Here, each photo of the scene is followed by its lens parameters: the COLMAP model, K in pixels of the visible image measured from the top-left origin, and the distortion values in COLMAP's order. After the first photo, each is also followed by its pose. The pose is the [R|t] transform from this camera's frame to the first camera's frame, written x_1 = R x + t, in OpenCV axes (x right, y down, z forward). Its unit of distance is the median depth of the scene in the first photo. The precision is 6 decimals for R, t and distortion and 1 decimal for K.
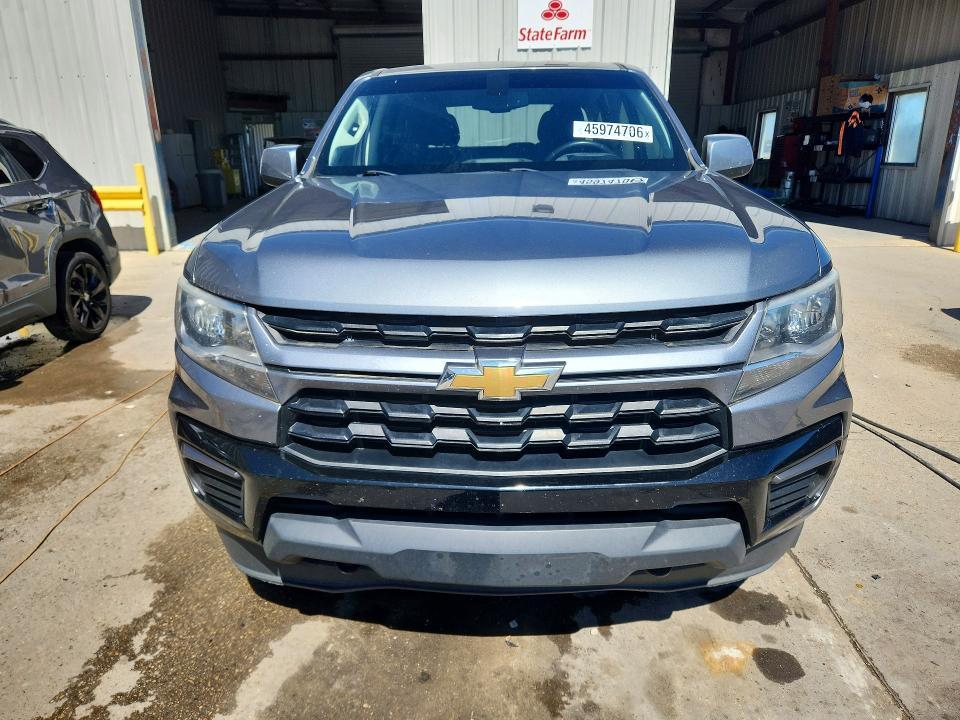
lens RADIAL K [[662.5, 0, 475.7], [0, 662.5, 365.8], [0, 0, 1]] dist [0.030154, -0.016802]
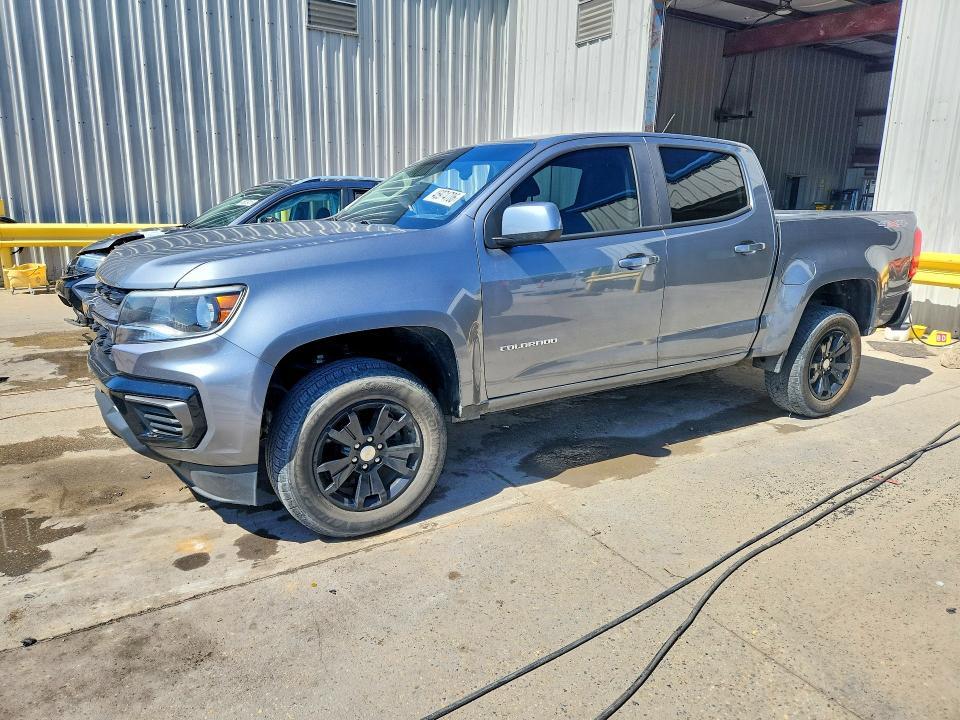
lens RADIAL K [[662.5, 0, 482.8], [0, 662.5, 351.6], [0, 0, 1]] dist [0.030154, -0.016802]
pose [[0.554726, 0.212509, -0.804437, 0.881897], [-0.286218, 0.956566, 0.055327, -0.112056], [0.781255, 0.199553, 0.591456, 0.266911]]
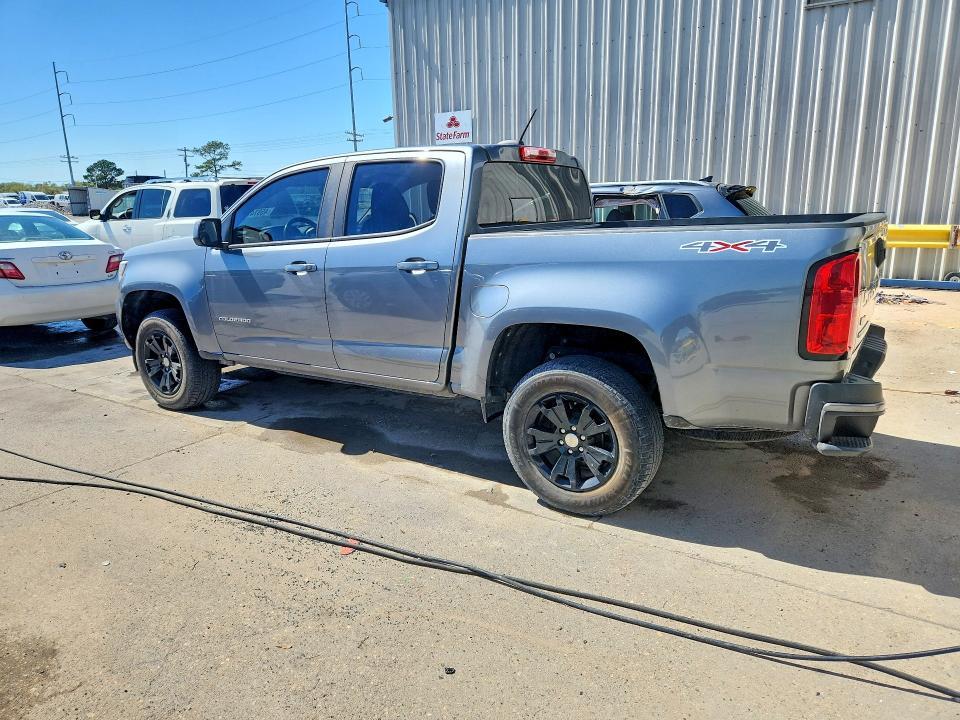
lens RADIAL K [[662.5, 0, 487.8], [0, 662.5, 364.6], [0, 0, 1]] dist [0.030154, -0.016802]
pose [[-0.503313, 0.245040, -0.828632, 1.006650], [-0.246404, 0.878435, 0.409434, -0.602774], [0.828228, 0.410252, -0.381749, 1.618239]]
